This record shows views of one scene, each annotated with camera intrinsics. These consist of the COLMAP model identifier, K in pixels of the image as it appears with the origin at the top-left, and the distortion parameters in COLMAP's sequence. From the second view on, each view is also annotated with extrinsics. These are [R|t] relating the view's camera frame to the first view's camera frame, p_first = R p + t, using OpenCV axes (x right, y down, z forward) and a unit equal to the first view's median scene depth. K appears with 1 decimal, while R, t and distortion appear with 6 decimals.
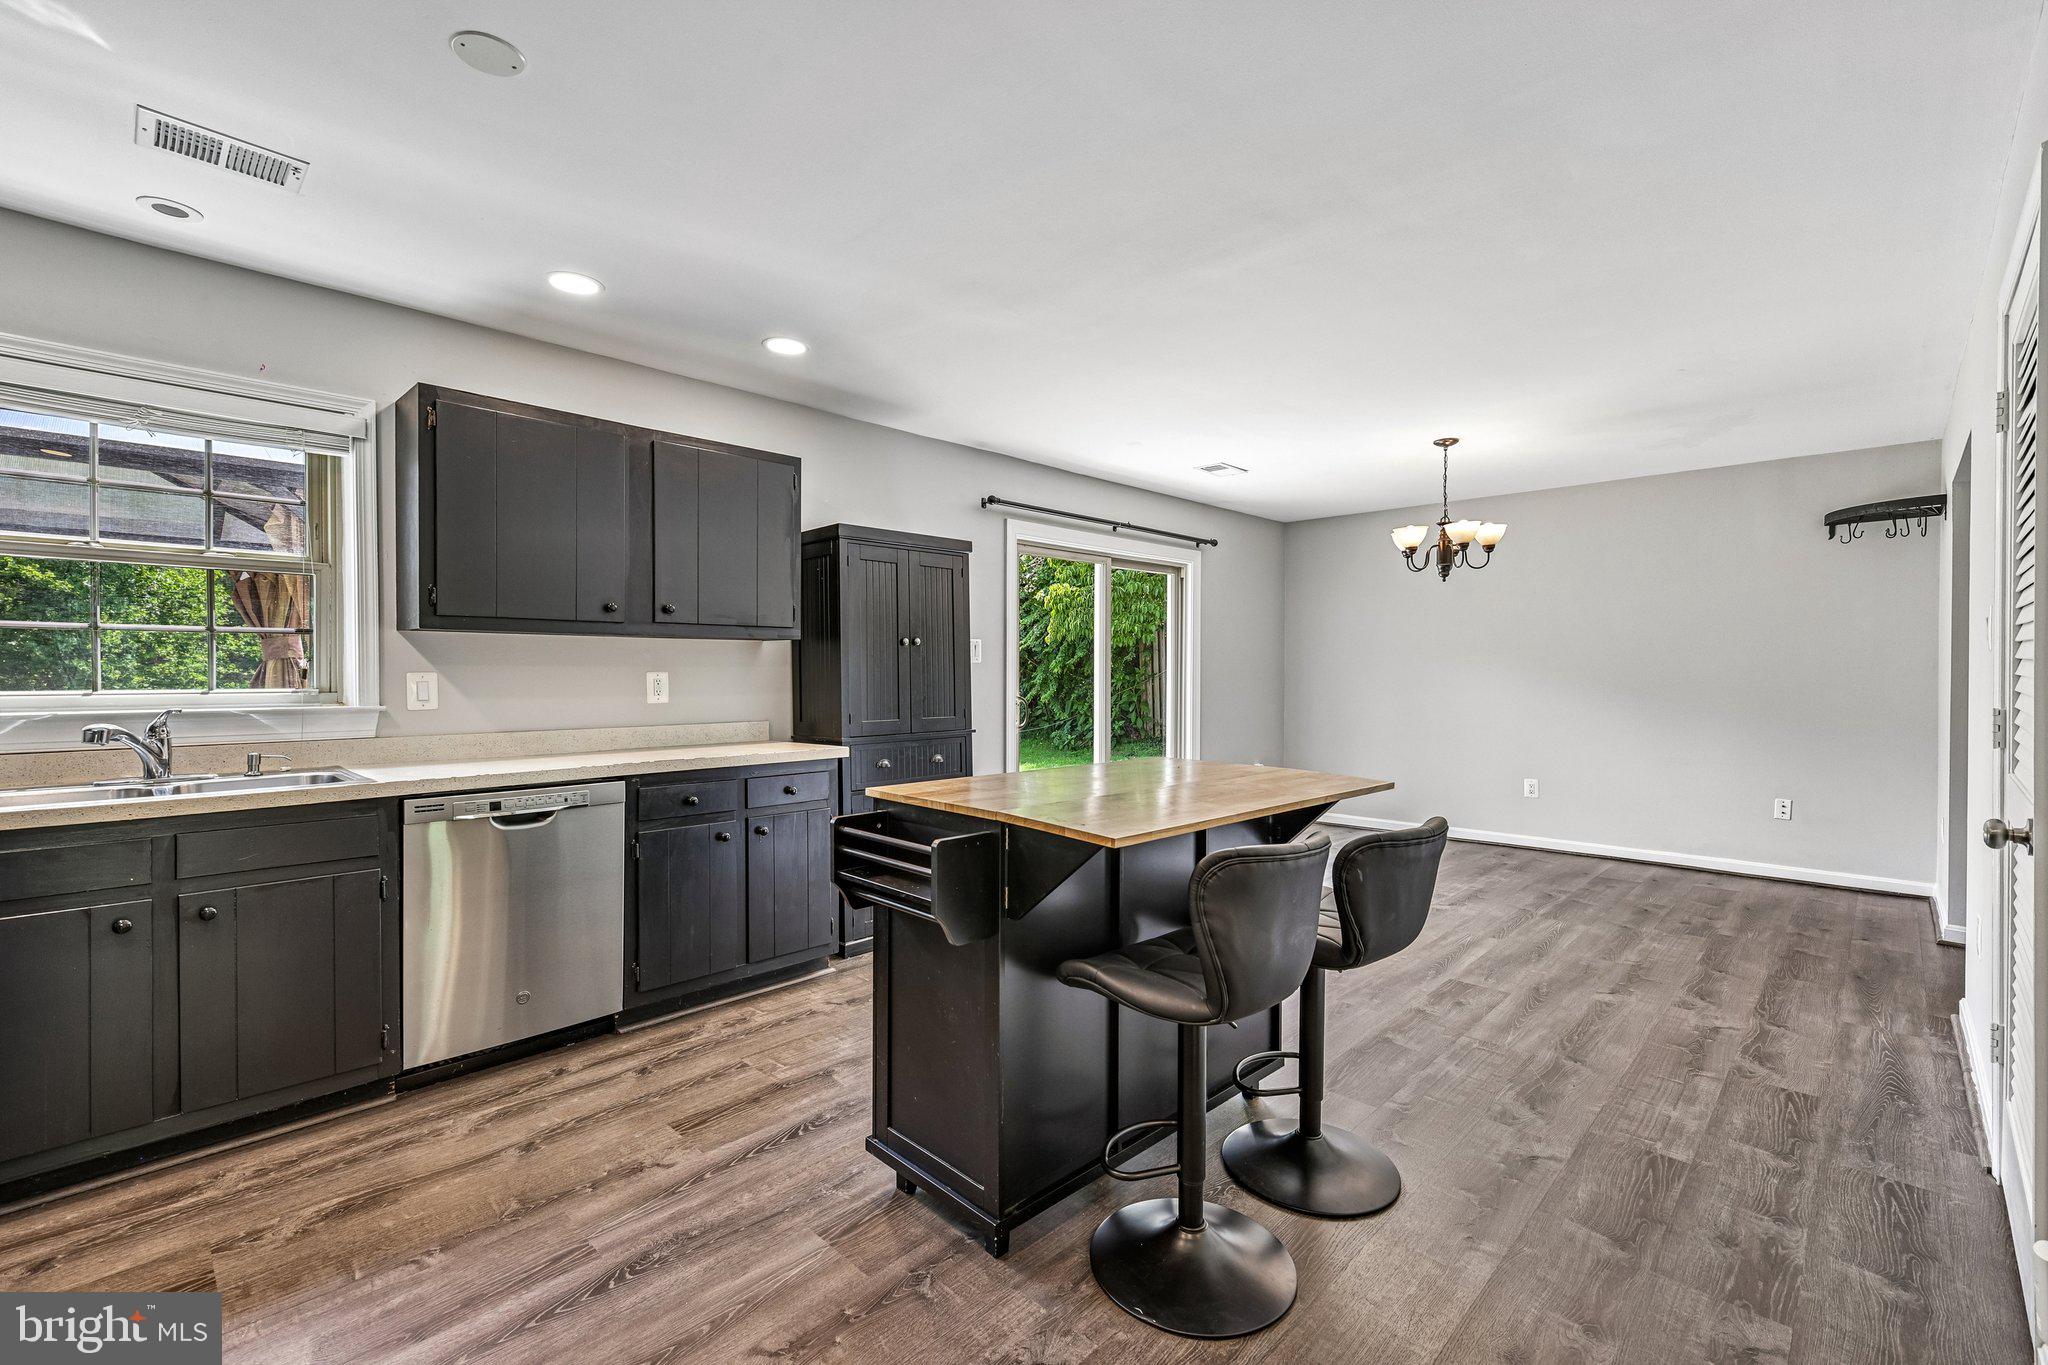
lens RADIAL K [[887.9, 0, 1017.4], [0, 887.9, 680.8], [0, 0, 1]] dist [0.003556, 0.000526]
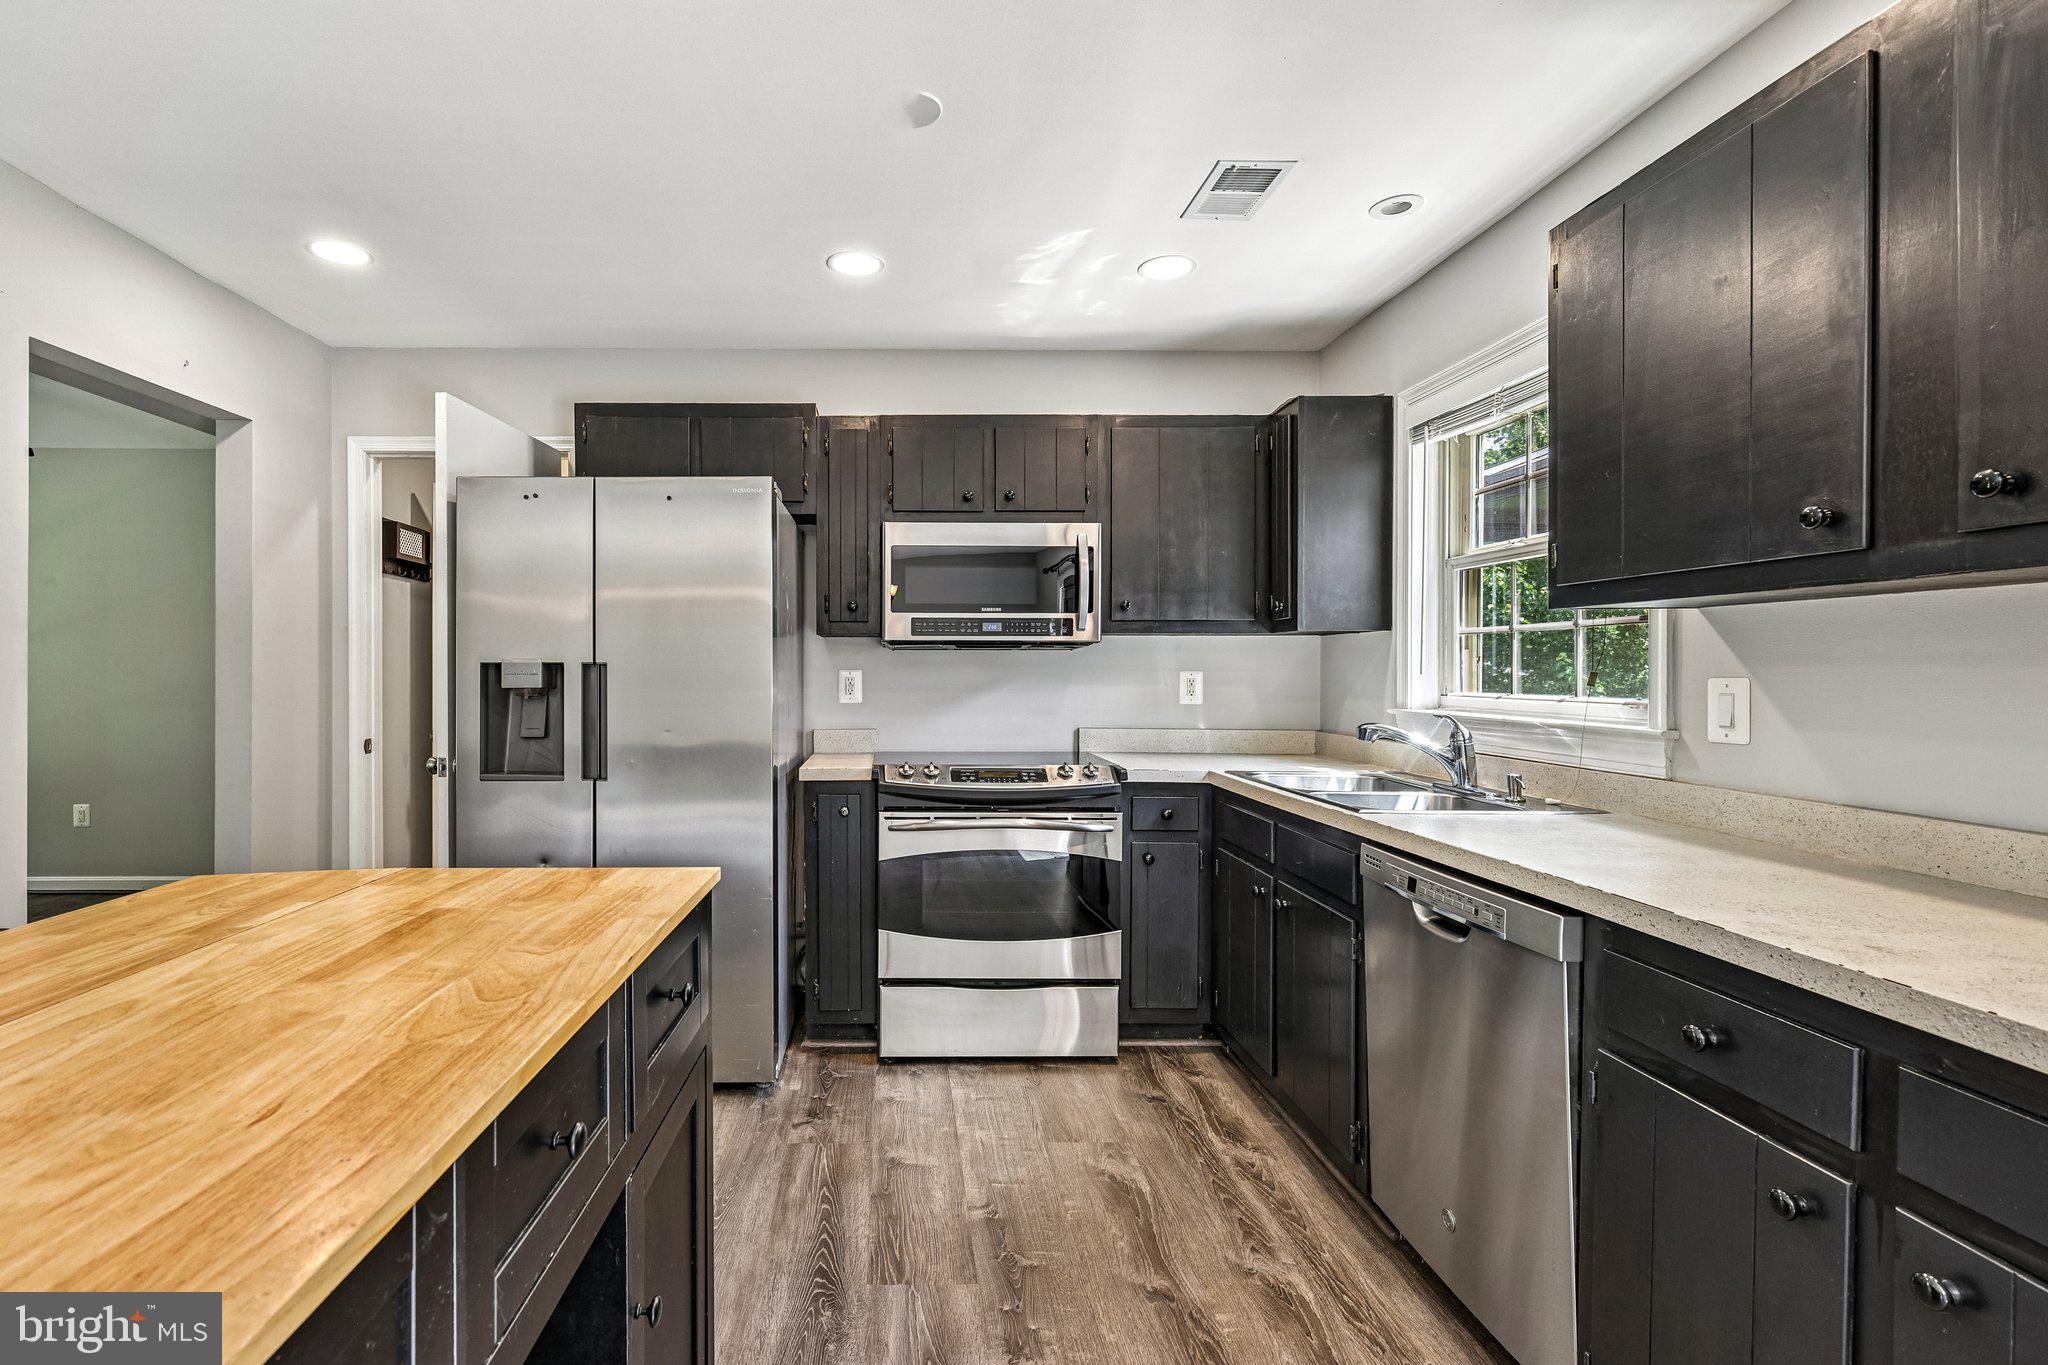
lens RADIAL K [[938.8, 0, 903.8], [0, 938.8, 673.7], [0, 0, 1]] dist [0.002697, 0.000047]
pose [[-0.705710, 0.001079, -0.708500, 0.121867], [-0.009795, 0.999888, 0.011279, -0.012044], [0.708433, 0.014899, -0.705621, 0.950982]]
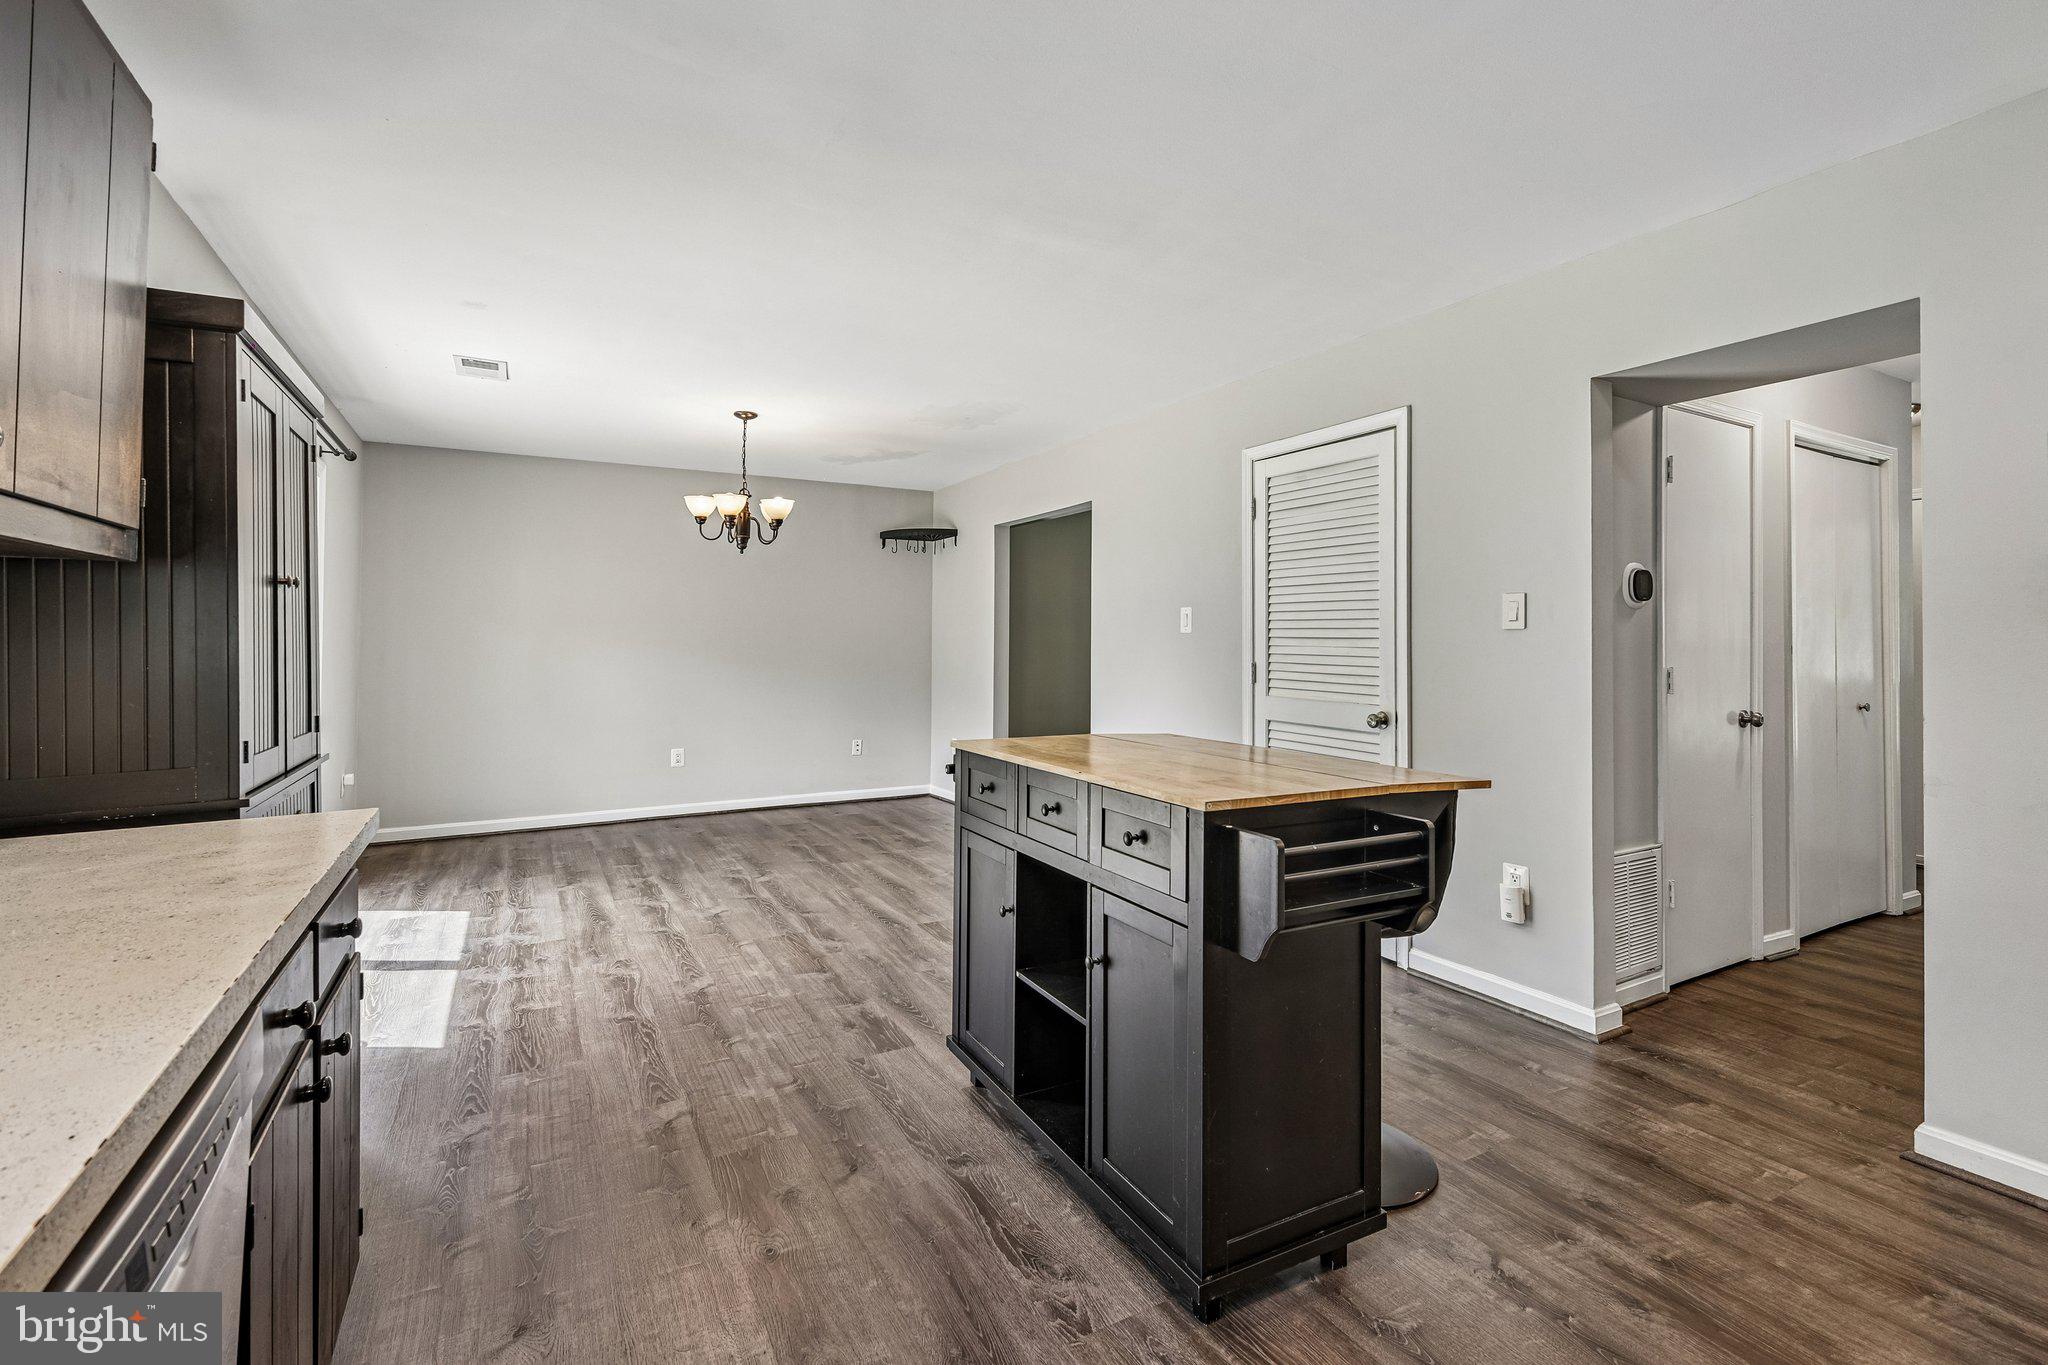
lens RADIAL K [[909.8, 0, 1031.7], [0, 909.8, 636.3], [0, 0, 1]] dist [-0.000476, -0.000053]
pose [[0.276661, 0.008364, 0.960931, -0.574246], [0.010295, 0.999879, -0.011667, -0.005028], [-0.960912, 0.013120, 0.276541, 0.571361]]
